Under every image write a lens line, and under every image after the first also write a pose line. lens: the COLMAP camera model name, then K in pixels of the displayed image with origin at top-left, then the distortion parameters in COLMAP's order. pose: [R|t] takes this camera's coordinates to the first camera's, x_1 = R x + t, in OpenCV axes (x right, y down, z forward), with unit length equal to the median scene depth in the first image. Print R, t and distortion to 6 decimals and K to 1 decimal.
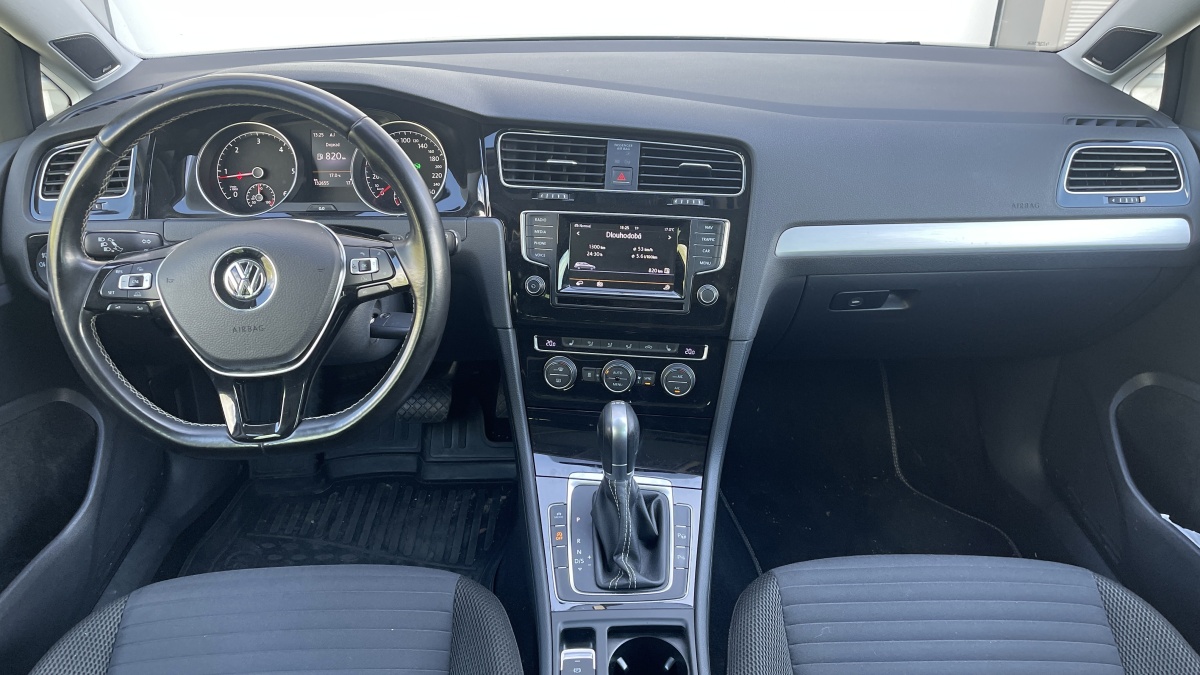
lens RADIAL K [[919.8, 0, 600.0], [0, 919.8, 337.5], [0, 0, 1]] dist [0.061289, -0.086309]
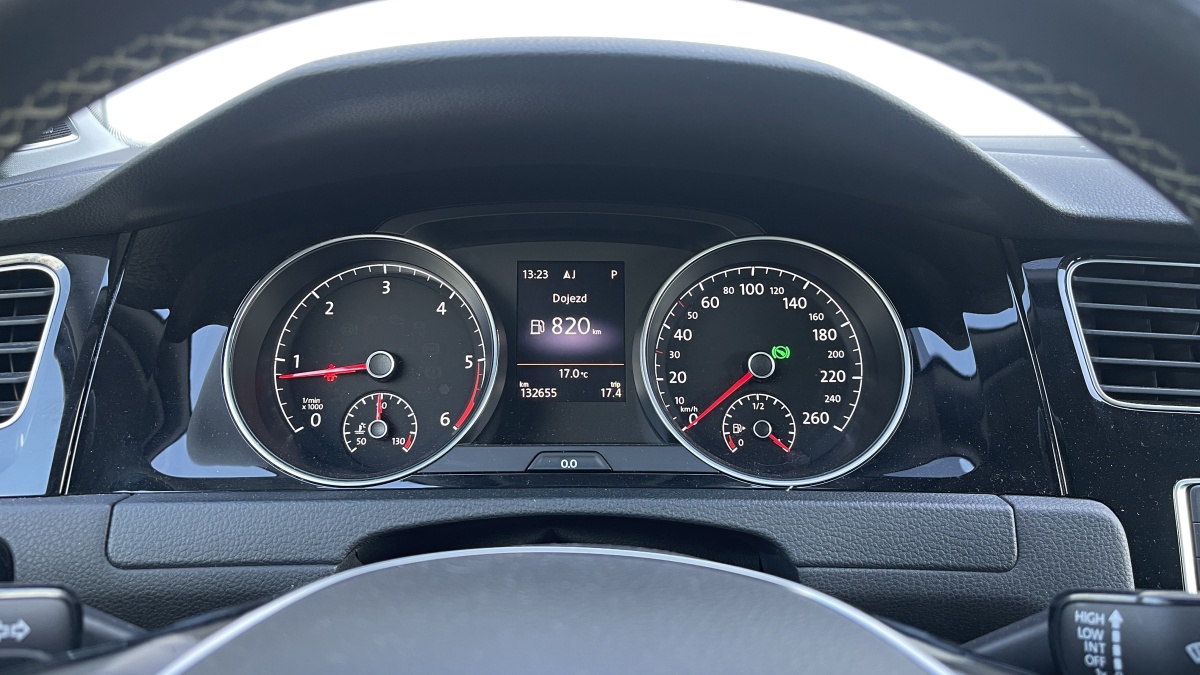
lens RADIAL K [[919.8, 0, 600.0], [0, 919.8, 337.5], [0, 0, 1]] dist [0.061289, -0.086309]
pose [[0.999896, 0.012500, 0.007234, -0.299668], [-0.010484, 0.972723, -0.231734, -0.107612], [-0.009934, 0.231634, 0.972752, 0.664563]]
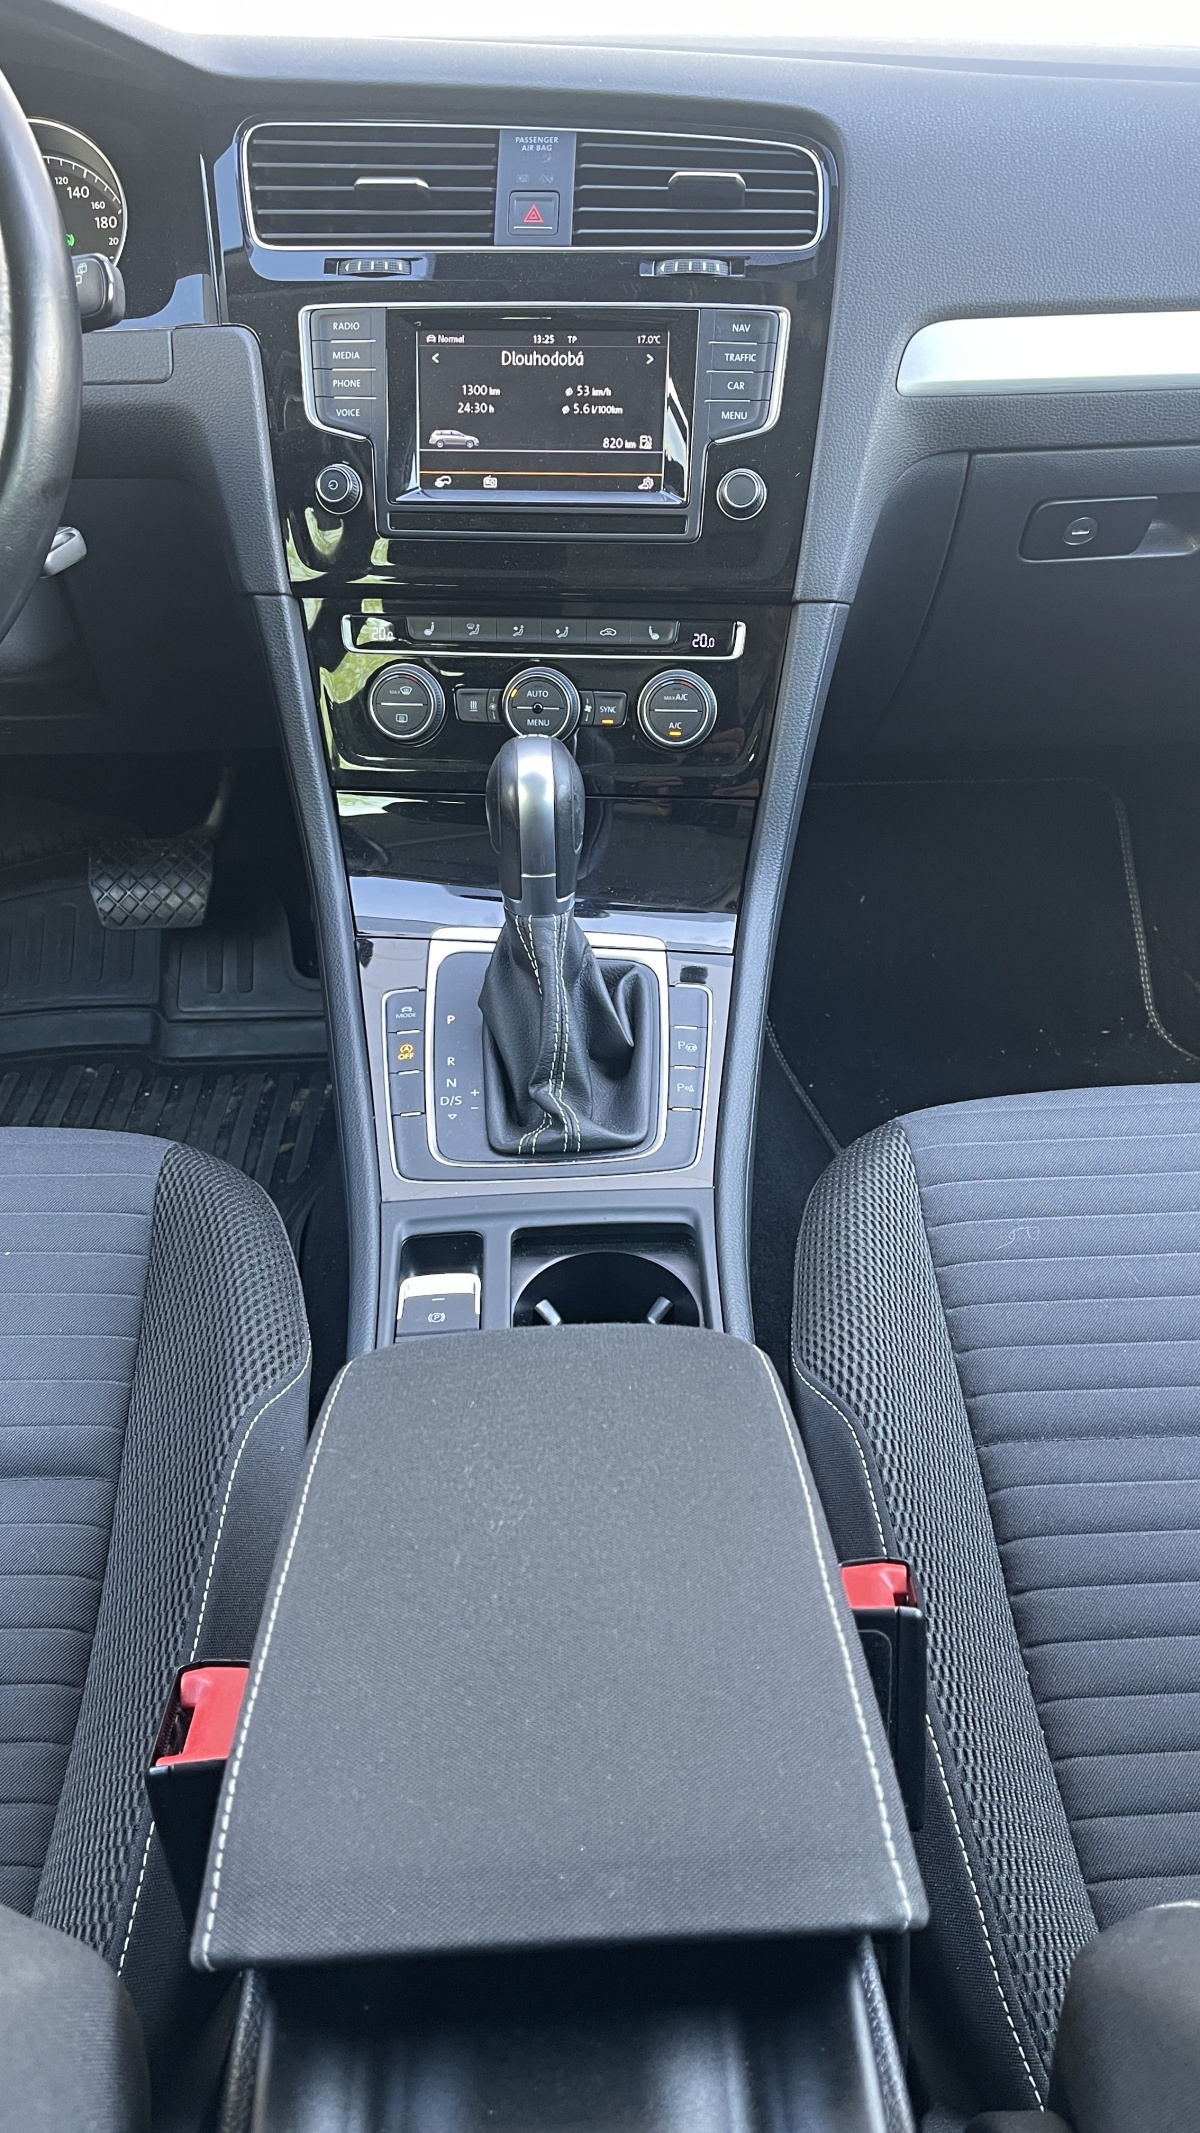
lens RADIAL K [[1634.9, 0, 600.0], [0, 1634.9, 1066.5], [0, 0, 1]] dist [0.061289, -0.086309]
pose [[0.999718, -0.021345, 0.010396, 0.037574], [0.020755, 0.998331, 0.053897, 0.175601], [-0.011529, -0.053666, 0.998492, 0.220954]]
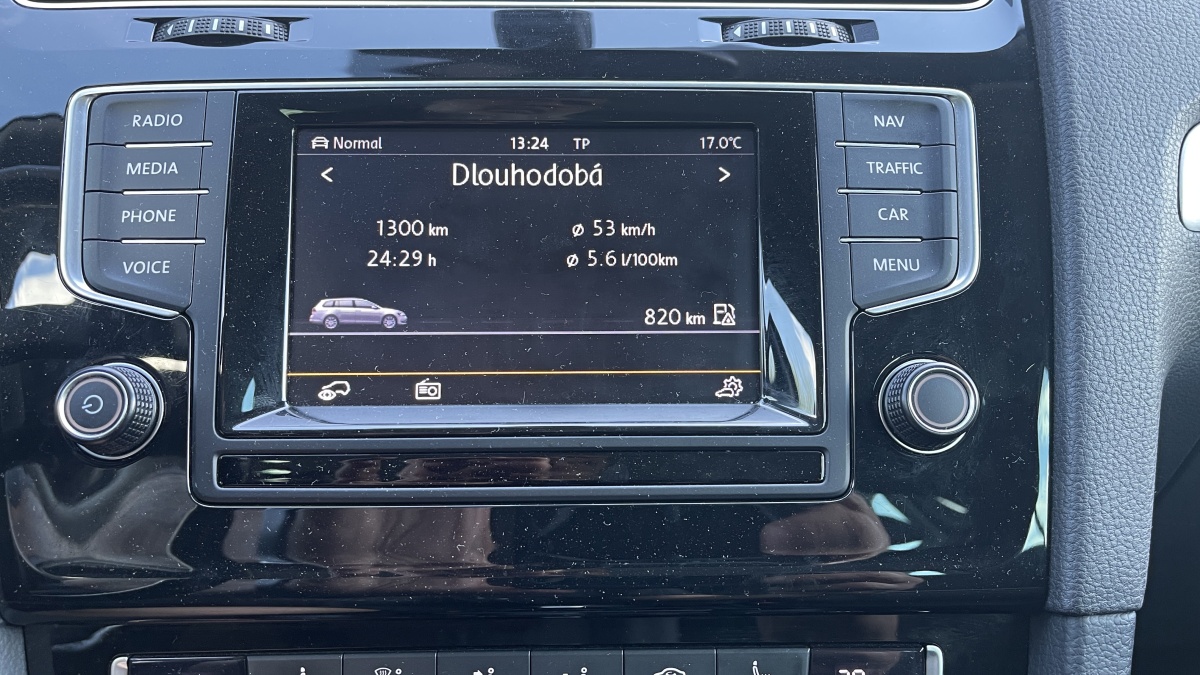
lens RADIAL K [[919.8, 0, 600.0], [0, 919.8, 337.5], [0, 0, 1]] dist [0.061289, -0.086309]
pose [[0.991129, -0.030527, 0.129353, 0.012646], [0.066451, 0.956702, -0.283382, -0.004534], [-0.115102, 0.289464, 0.950243, 0.789476]]
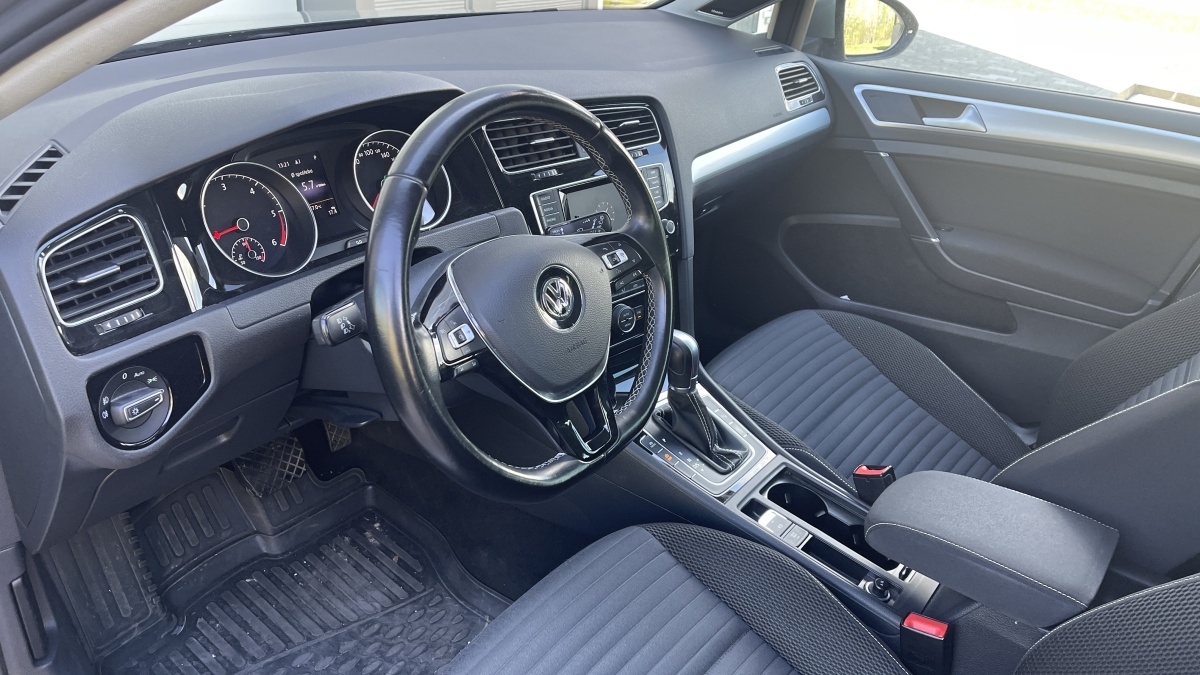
lens RADIAL K [[919.8, 0, 600.0], [0, 919.8, 337.5], [0, 0, 1]] dist [0.061289, -0.086309]
pose [[0.621287, -0.324120, 0.713406, -0.833571], [0.299829, 0.939488, 0.165723, -0.134637], [-0.723951, 0.110939, 0.680873, 0.256759]]
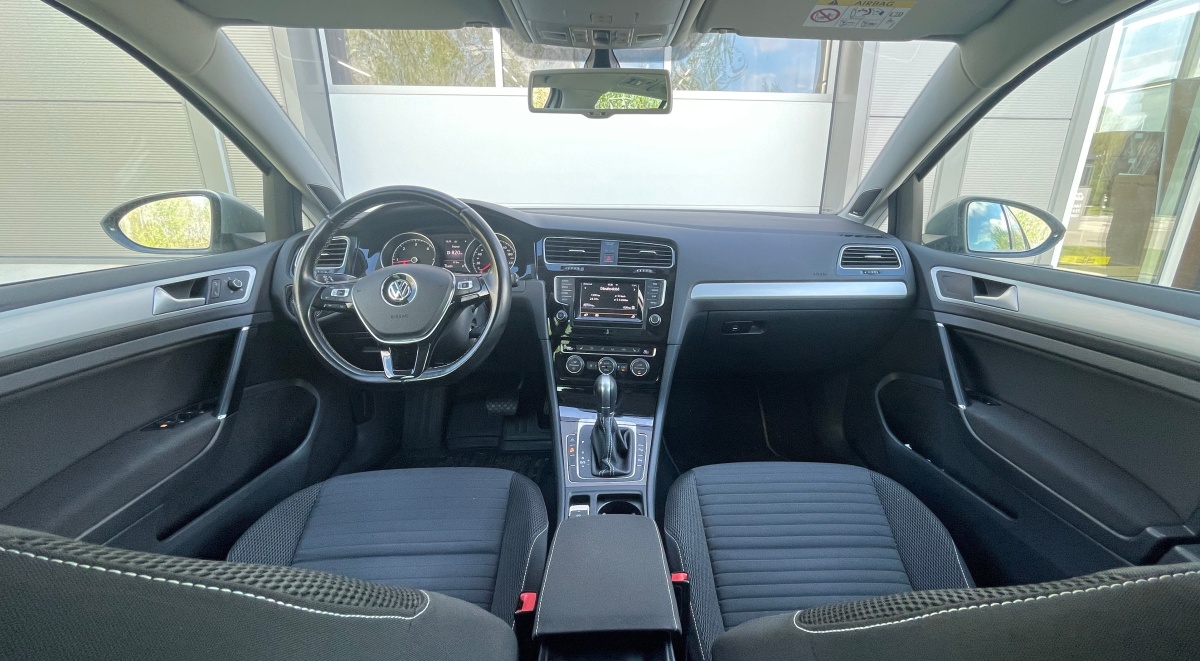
lens RADIAL K [[510.9, 0, 629.5], [0, 510.9, 350.0], [0, 0, 1]] dist [-0.000818, -0.000085]
pose [[0.999594, 0.002691, 0.028359, 0.036653], [0.001555, 0.988888, -0.148656, 0.164589], [-0.028444, 0.148639, 0.988482, -0.001985]]
